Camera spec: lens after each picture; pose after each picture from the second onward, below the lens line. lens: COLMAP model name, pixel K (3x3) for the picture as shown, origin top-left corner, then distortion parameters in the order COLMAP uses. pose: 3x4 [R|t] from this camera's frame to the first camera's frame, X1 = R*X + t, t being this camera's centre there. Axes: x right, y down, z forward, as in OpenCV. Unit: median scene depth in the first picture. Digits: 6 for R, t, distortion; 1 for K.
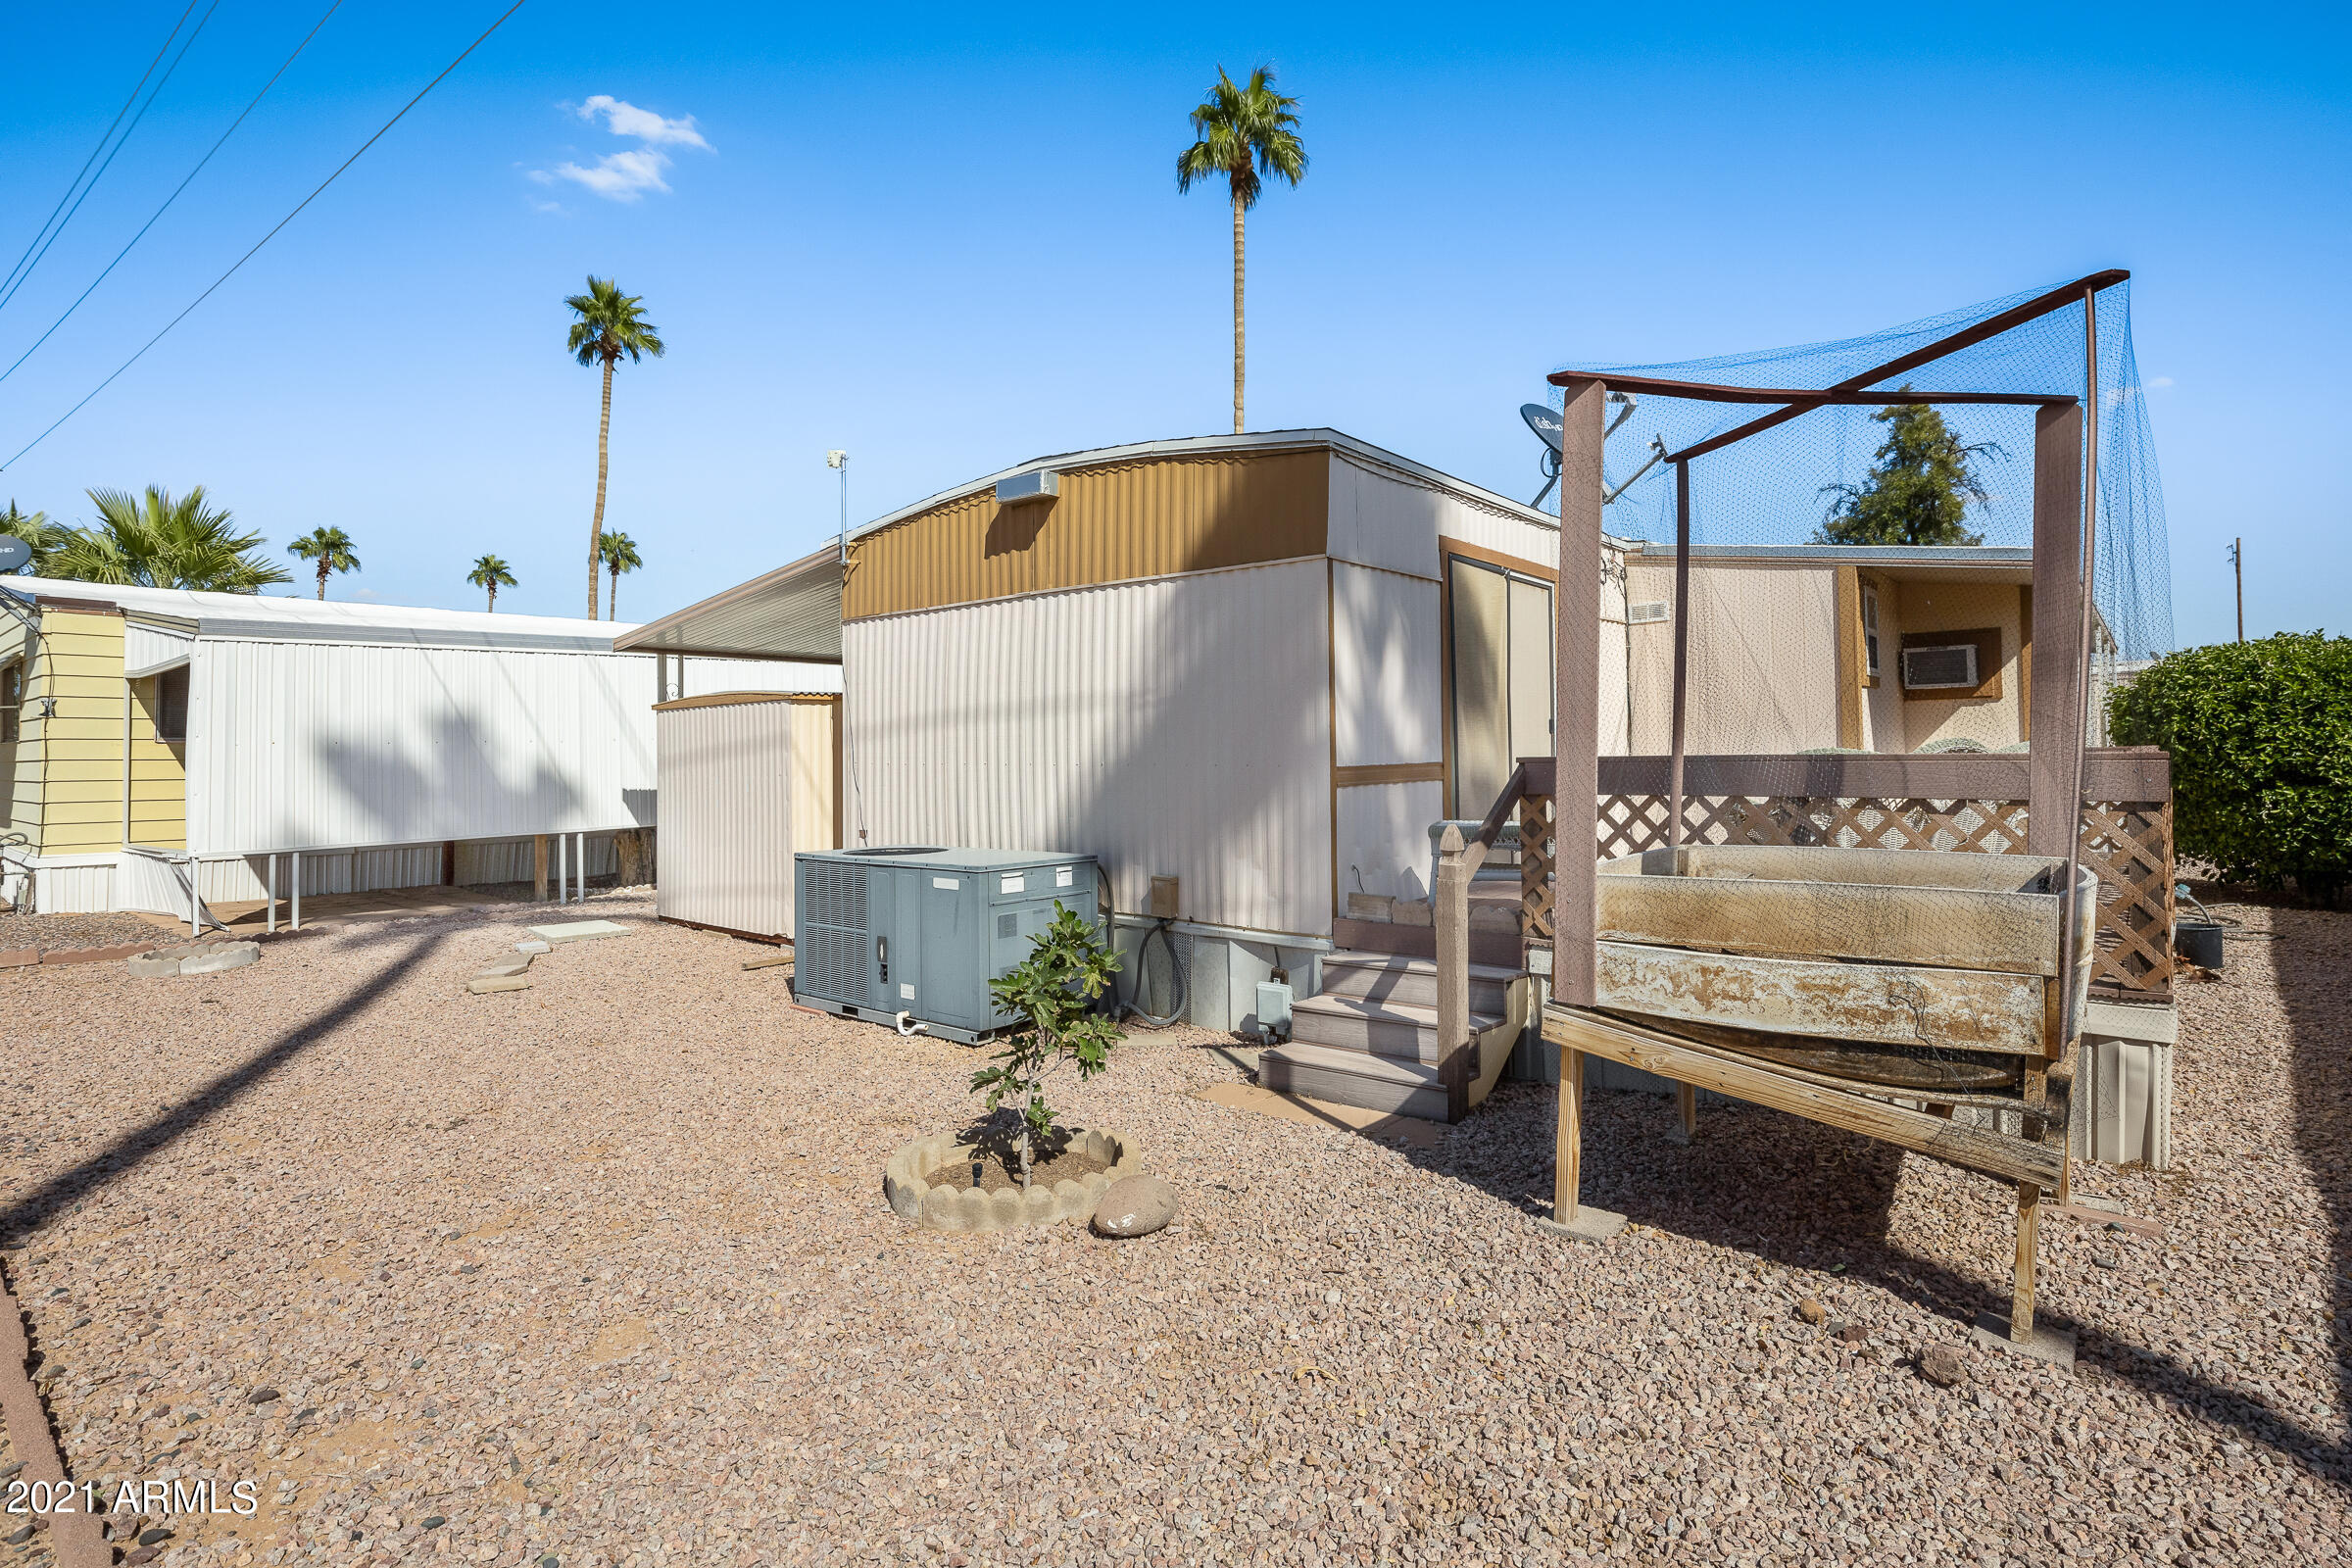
lens RADIAL K [[1151.2, 0, 1181.0], [0, 1151.2, 757.7], [0, 0, 1]] dist [-0.000021, -0.000006]
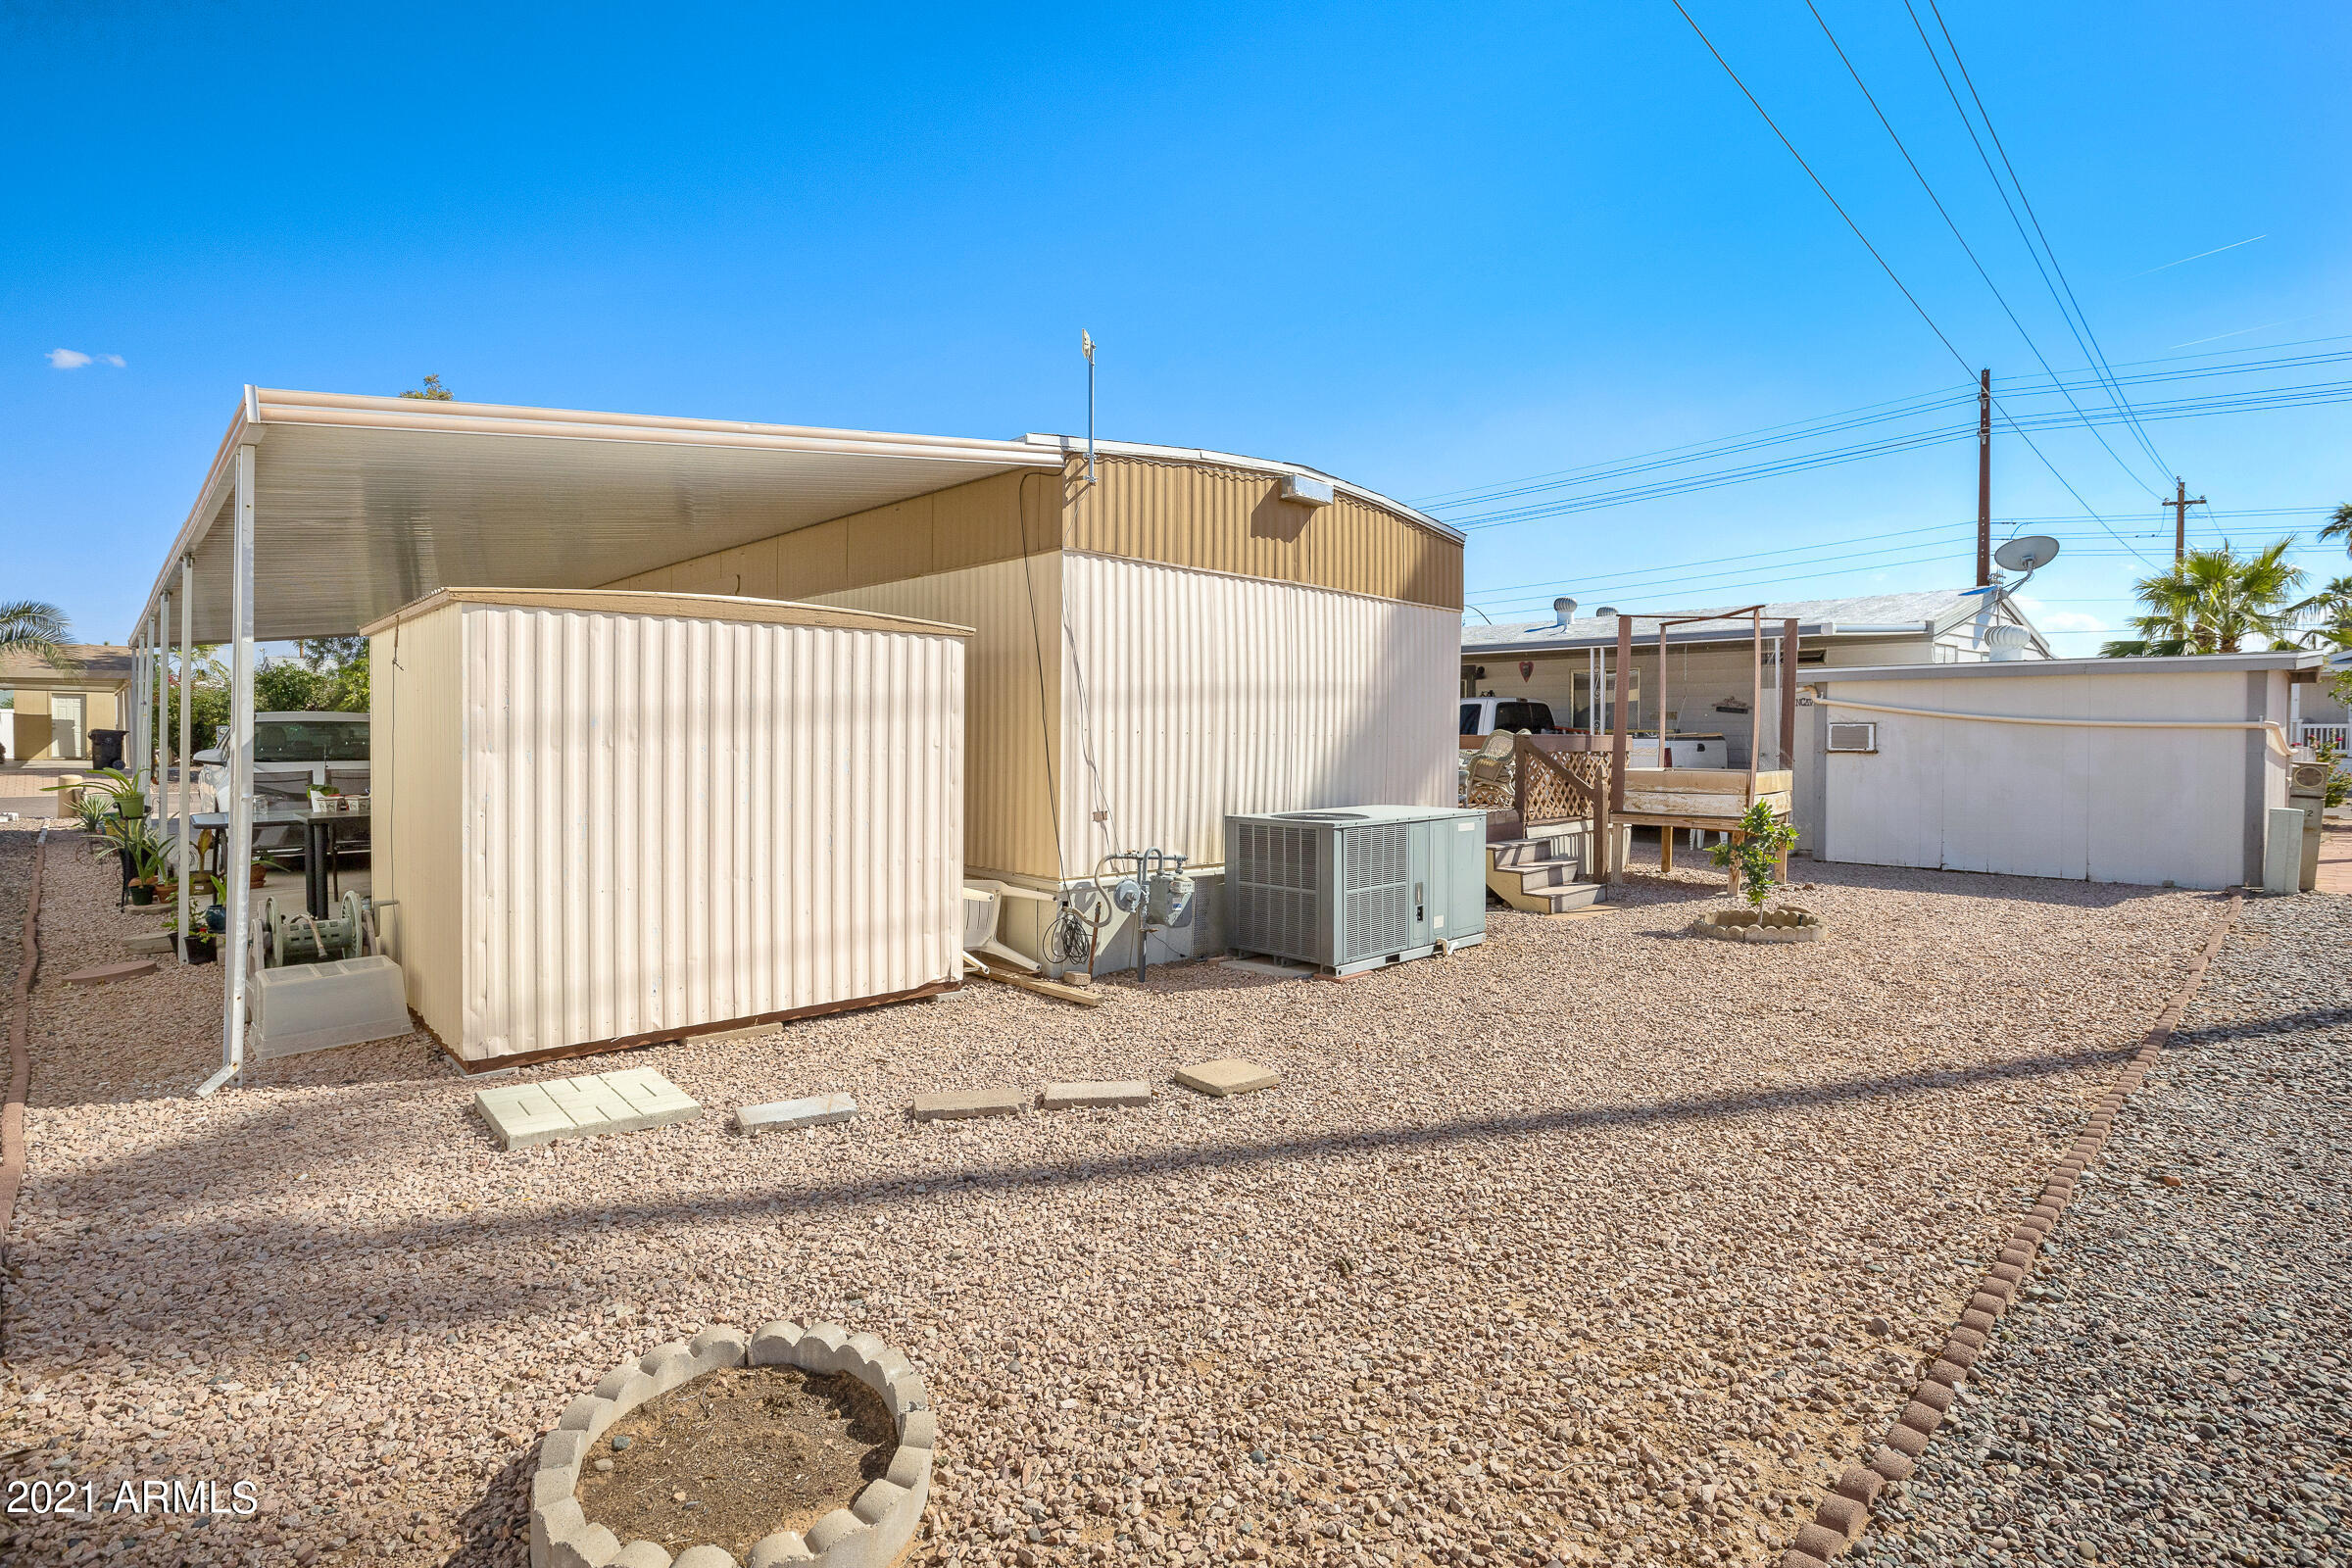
lens RADIAL K [[1151.2, 0, 1181.0], [0, 1151.2, 757.7], [0, 0, 1]] dist [-0.000021, -0.000006]
pose [[0.102890, -0.007732, 0.994663, -1.398936], [-0.006704, 0.999942, 0.008467, 0.022204], [-0.994670, -0.007540, 0.102832, 1.098134]]
